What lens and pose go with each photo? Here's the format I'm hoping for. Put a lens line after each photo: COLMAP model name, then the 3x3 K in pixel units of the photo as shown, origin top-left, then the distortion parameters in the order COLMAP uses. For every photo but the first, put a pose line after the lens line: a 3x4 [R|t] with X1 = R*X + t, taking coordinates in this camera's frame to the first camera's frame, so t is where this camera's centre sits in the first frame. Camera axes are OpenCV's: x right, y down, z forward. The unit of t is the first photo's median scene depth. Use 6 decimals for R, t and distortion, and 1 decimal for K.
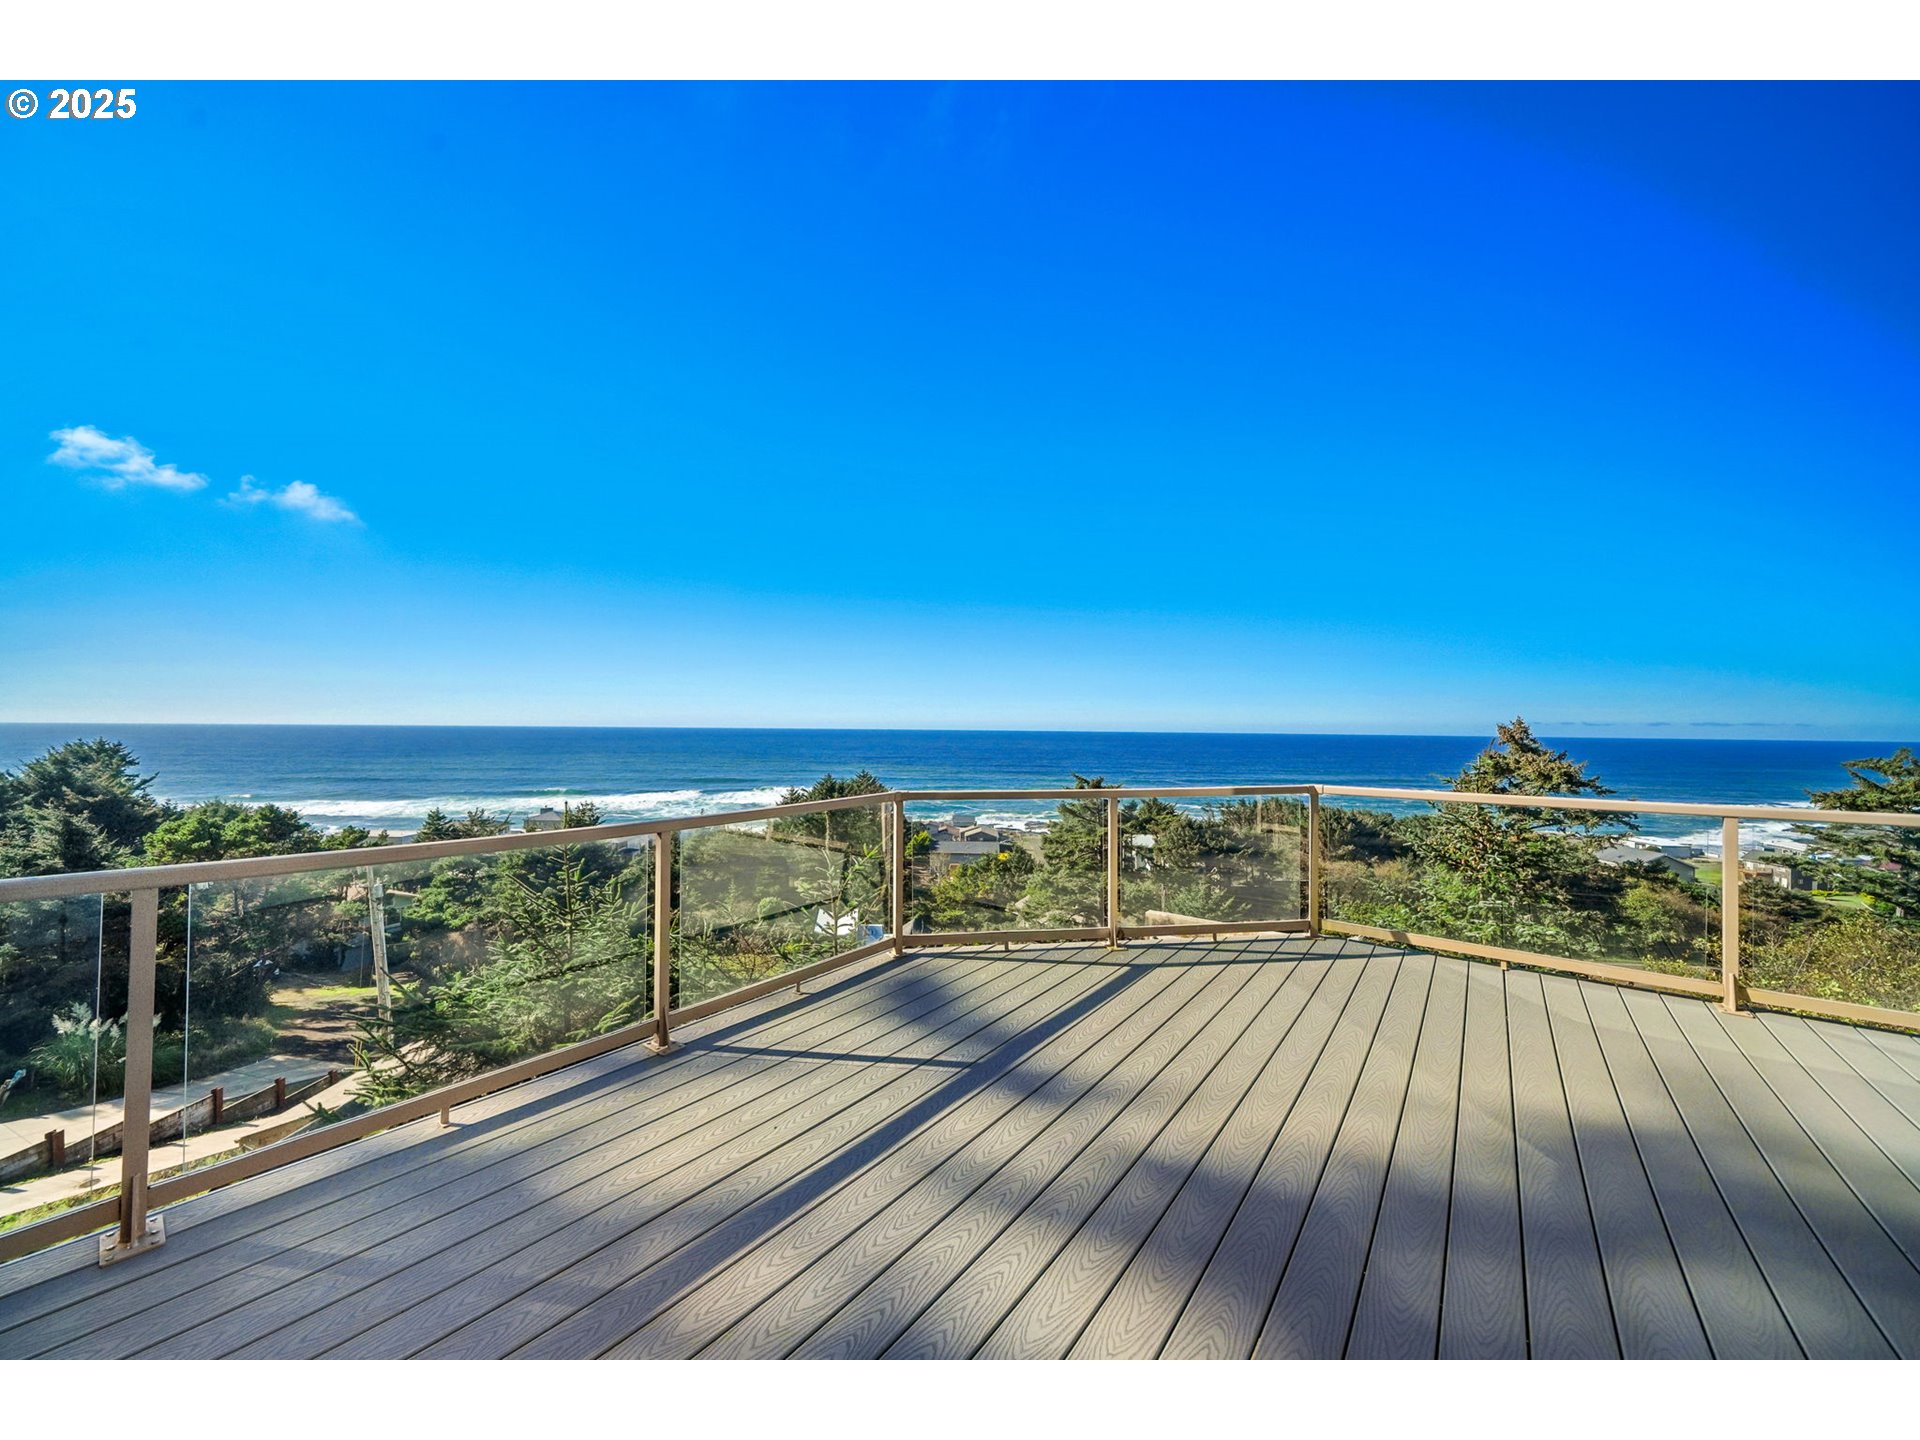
lens RADIAL K [[682.2, 0, 965.2], [0, 682.2, 710.5], [0, 0, 1]] dist [0.000481, -0.000046]
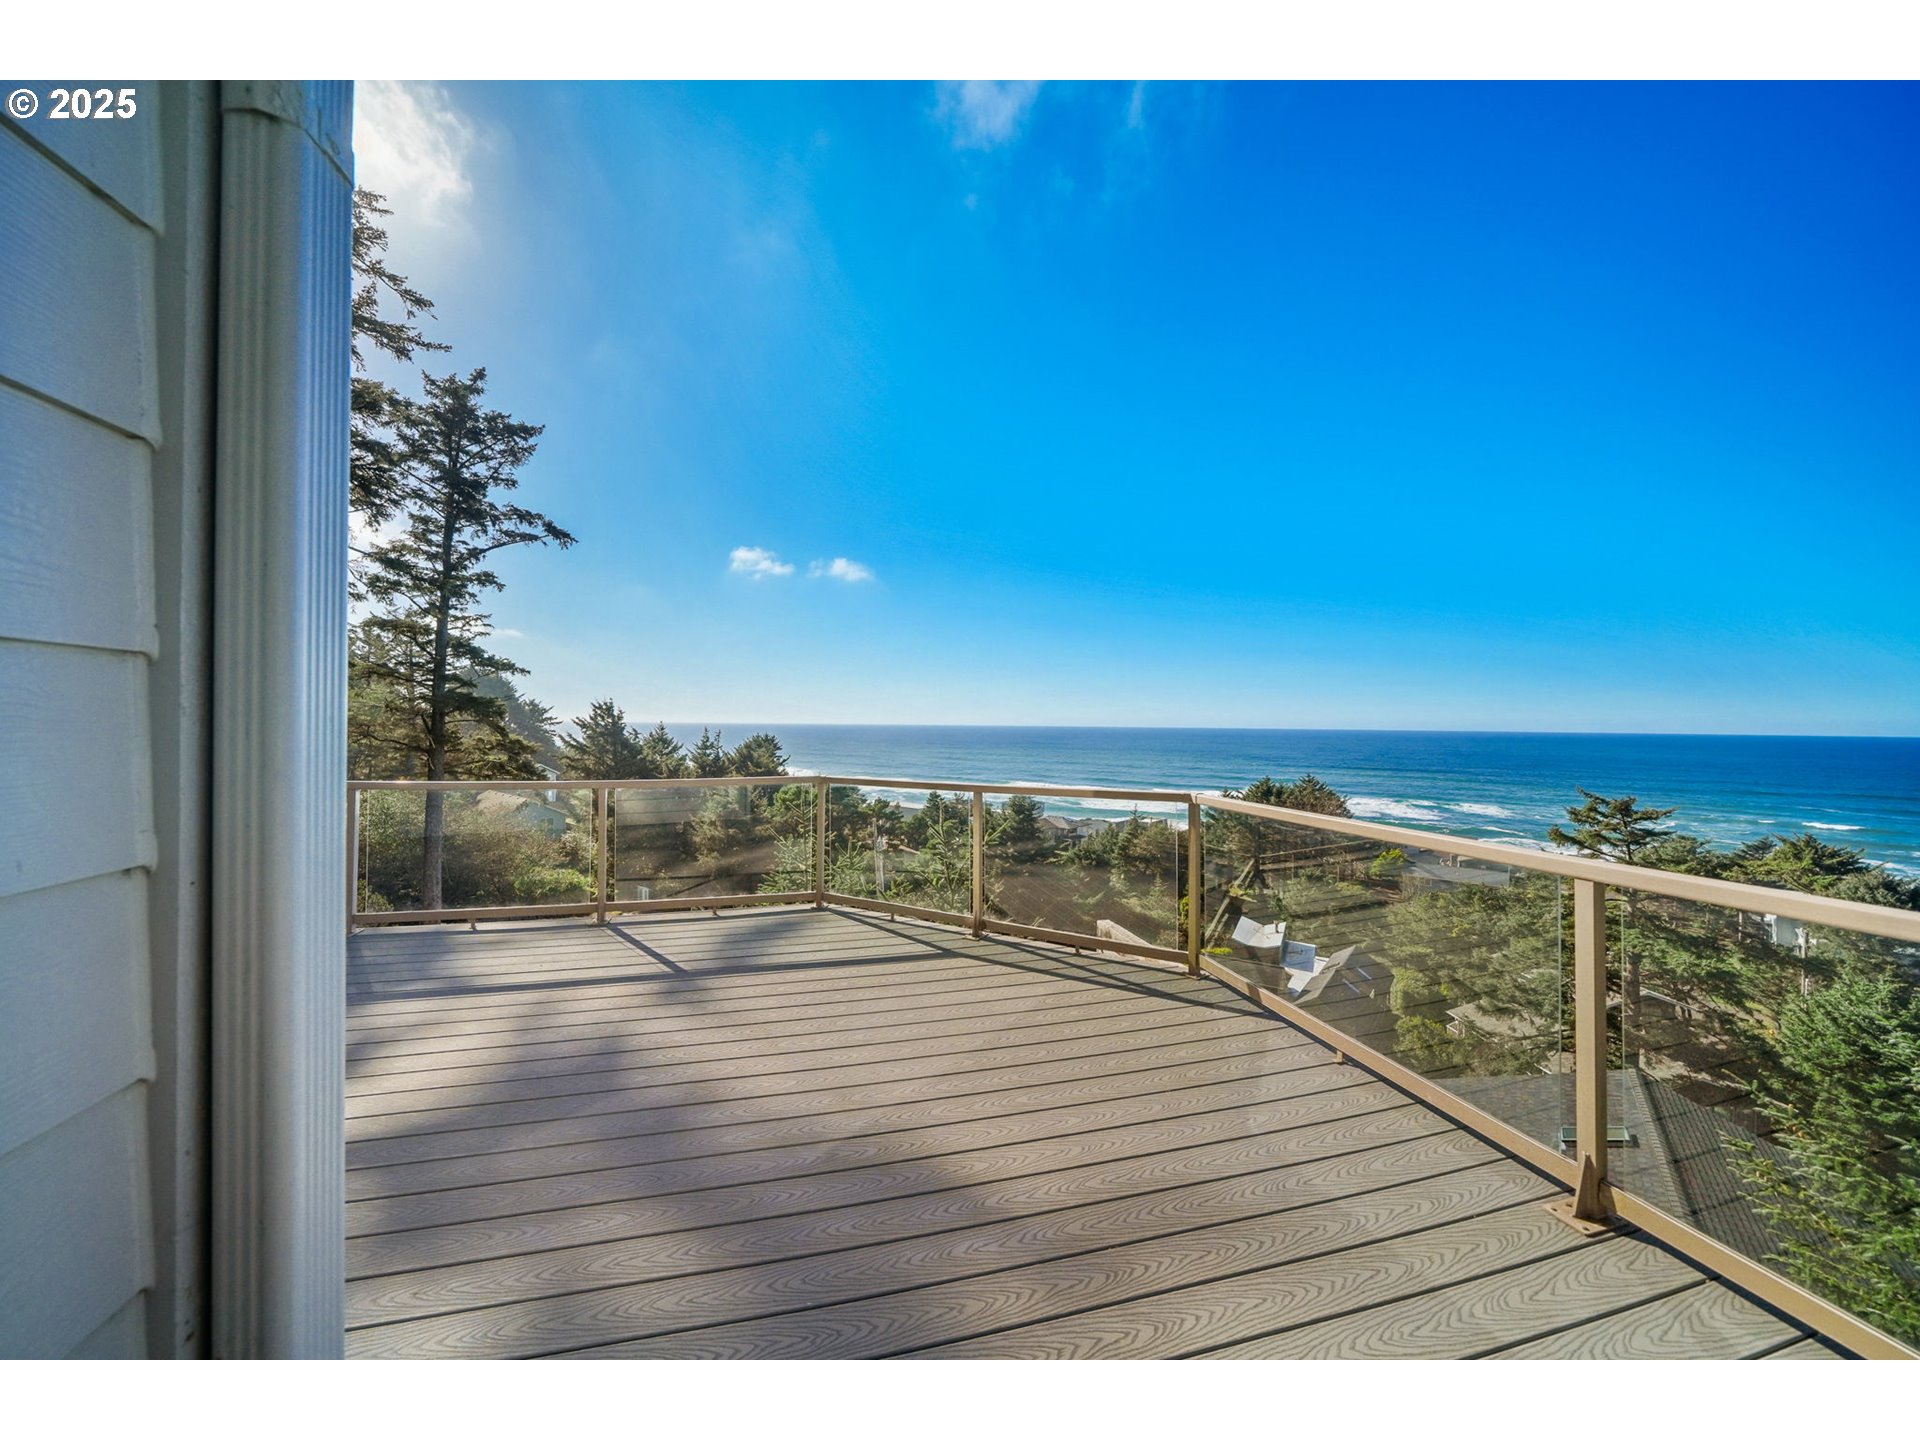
lens RADIAL K [[667.9, 0, 953.1], [0, 667.9, 708.5], [0, 0, 1]] dist [-0.001059, -0.000023]
pose [[0.787548, -0.016693, -0.616027, 0.854217], [0.015025, 0.999856, -0.007885, 0.009256], [0.616070, -0.003046, 0.787686, 0.191187]]
